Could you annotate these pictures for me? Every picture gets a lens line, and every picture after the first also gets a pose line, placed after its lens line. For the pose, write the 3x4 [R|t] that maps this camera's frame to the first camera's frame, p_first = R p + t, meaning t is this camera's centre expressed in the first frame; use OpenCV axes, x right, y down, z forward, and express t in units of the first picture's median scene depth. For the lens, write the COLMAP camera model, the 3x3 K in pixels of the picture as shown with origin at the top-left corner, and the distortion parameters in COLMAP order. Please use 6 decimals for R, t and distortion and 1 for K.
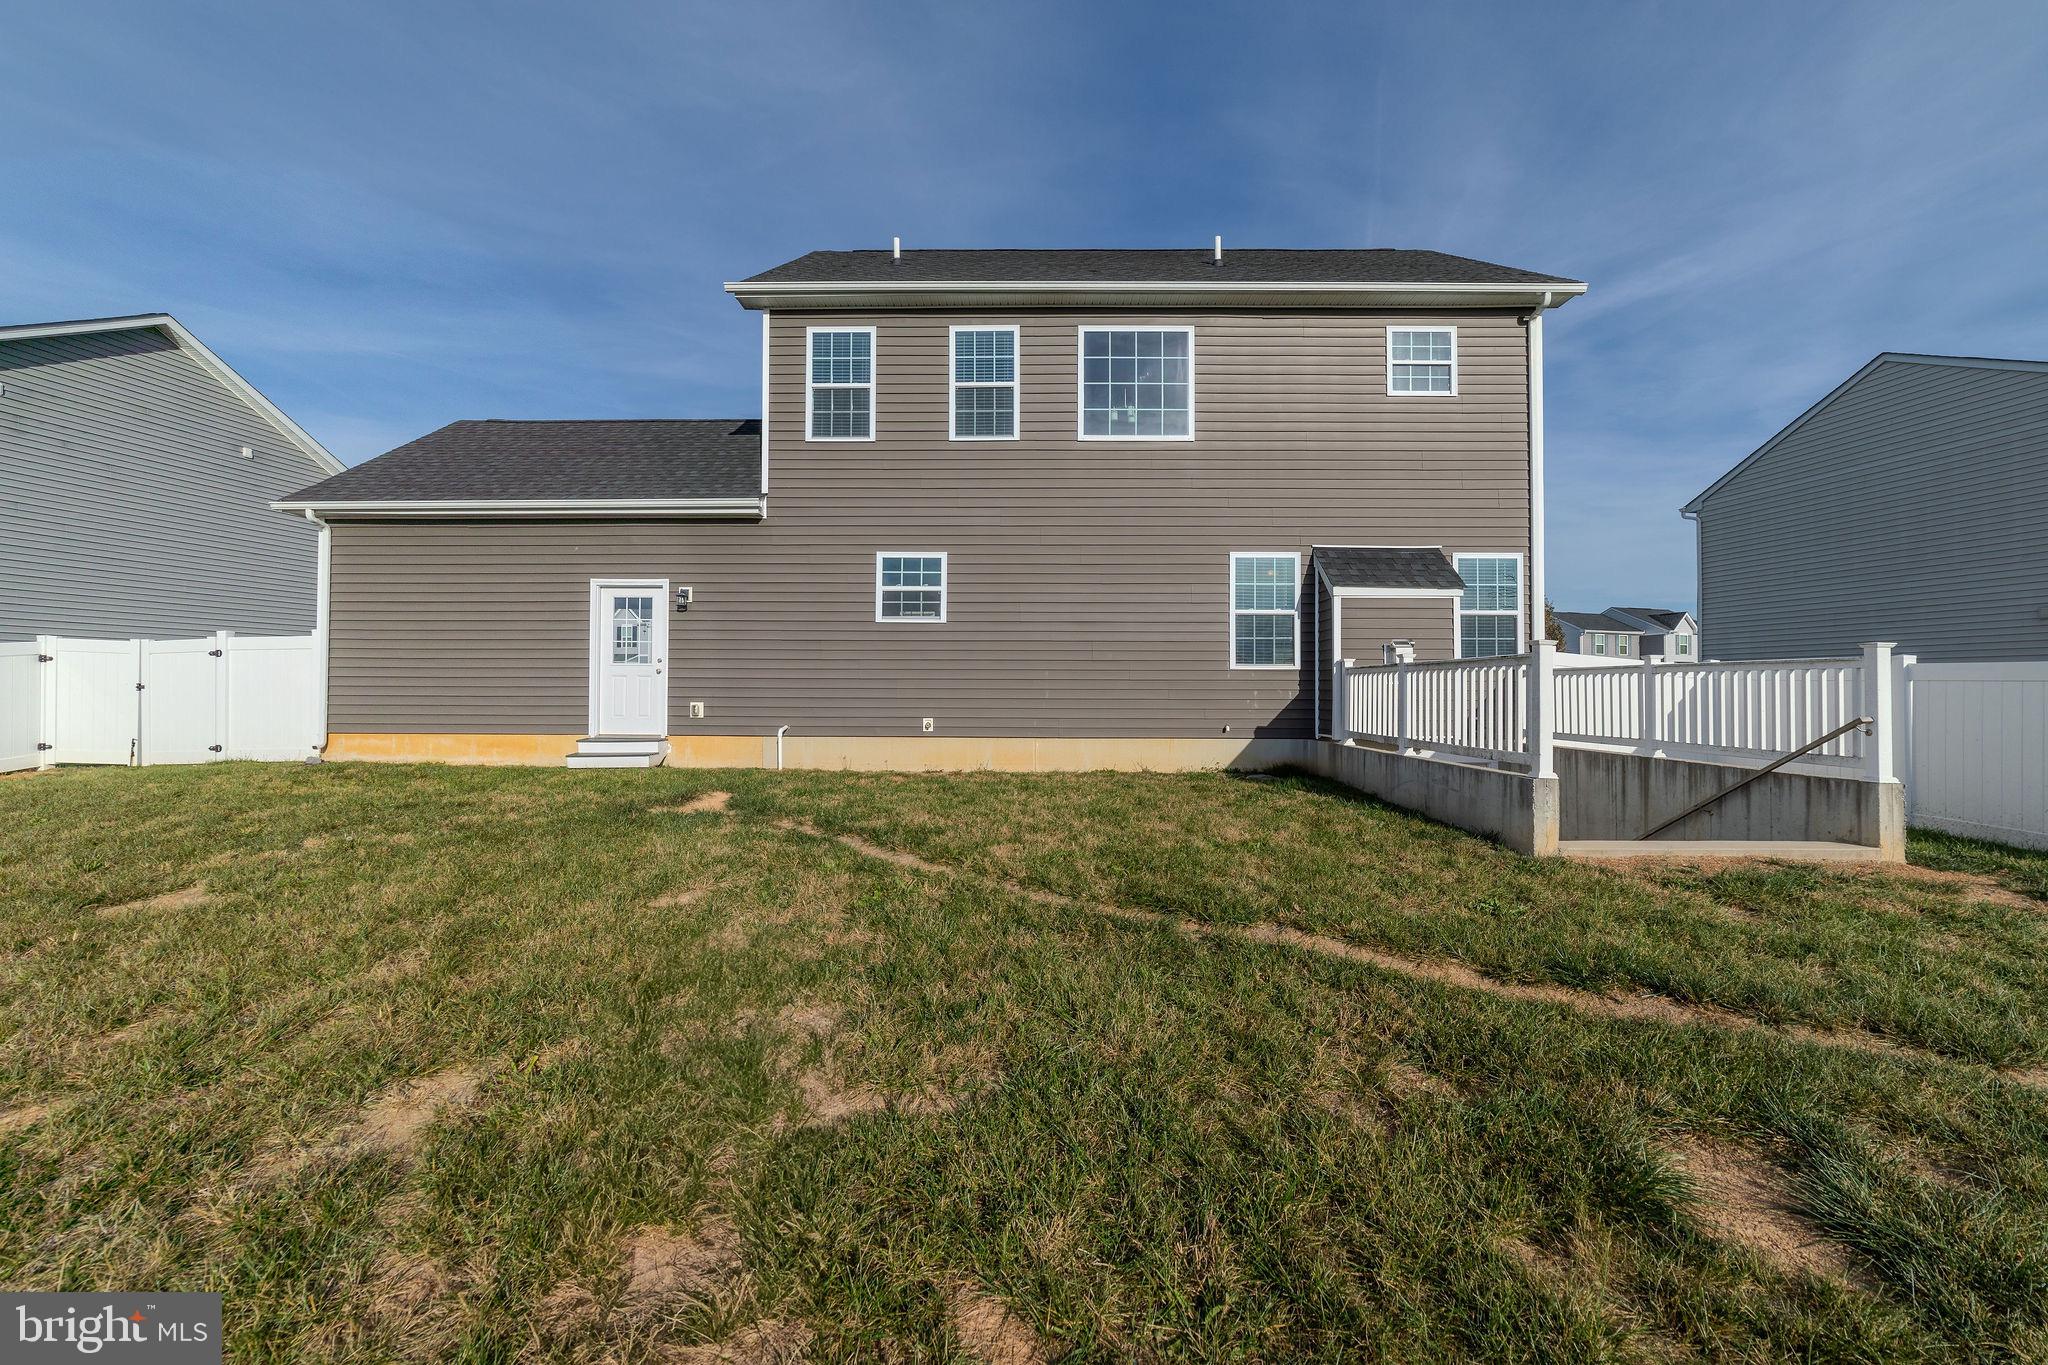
lens RADIAL K [[798.1, 0, 1005.5], [0, 798.1, 680.4], [0, 0, 1]] dist [-0.021422, 0.008381]
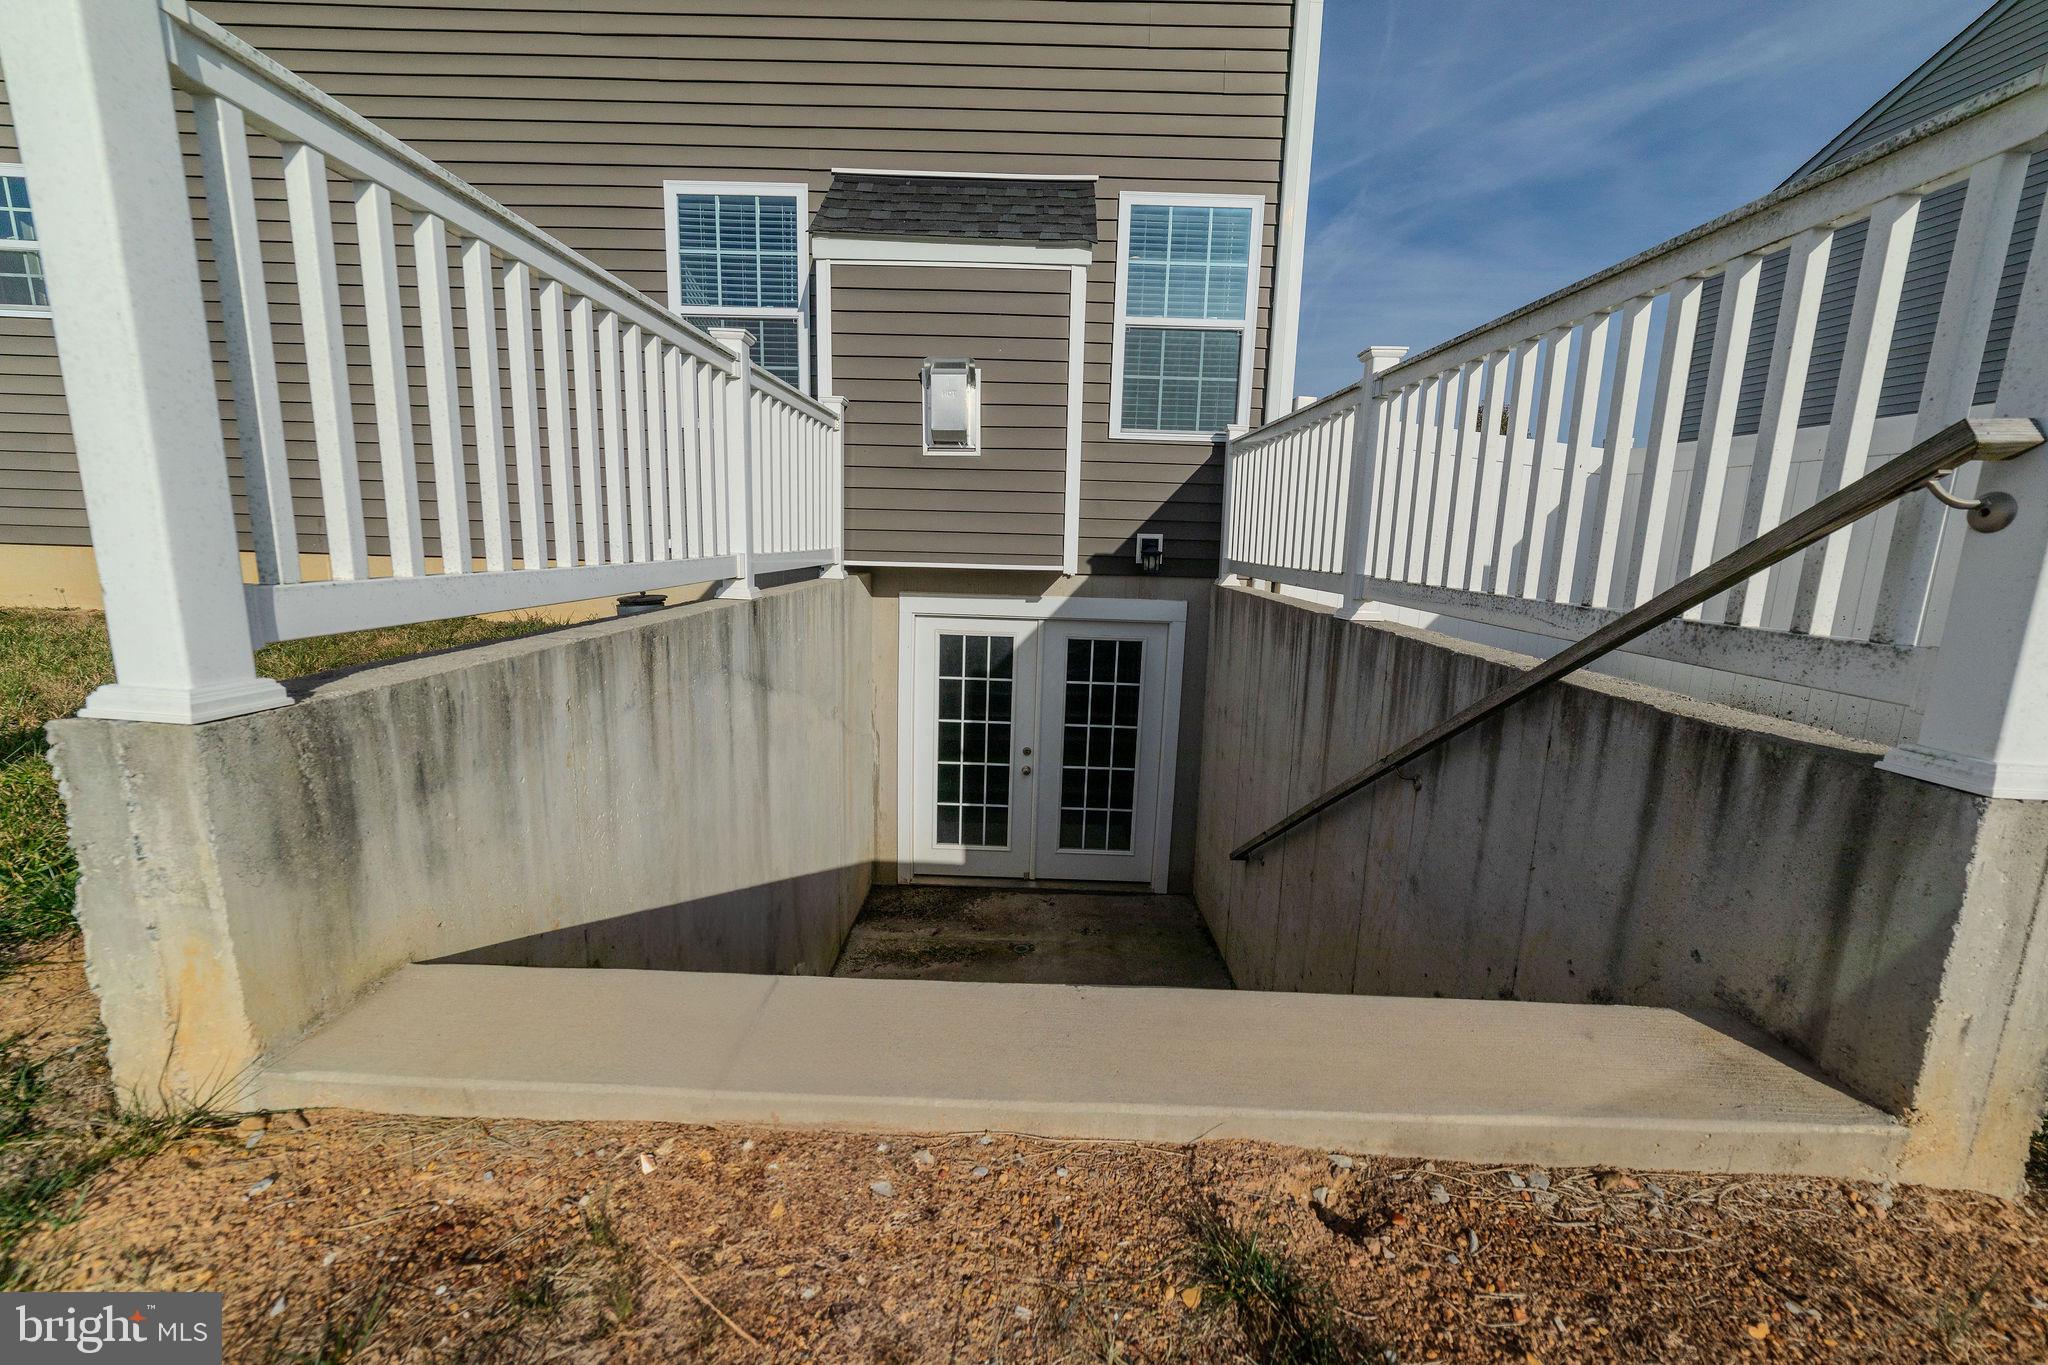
lens RADIAL K [[798.1, 0, 1005.5], [0, 798.1, 680.4], [0, 0, 1]] dist [-0.021422, 0.008381]
pose [[0.999689, 0.022029, 0.011669, 0.782457], [-0.023853, 0.981299, 0.191008, 0.067693], [-0.007243, -0.191227, 0.981519, 0.735824]]
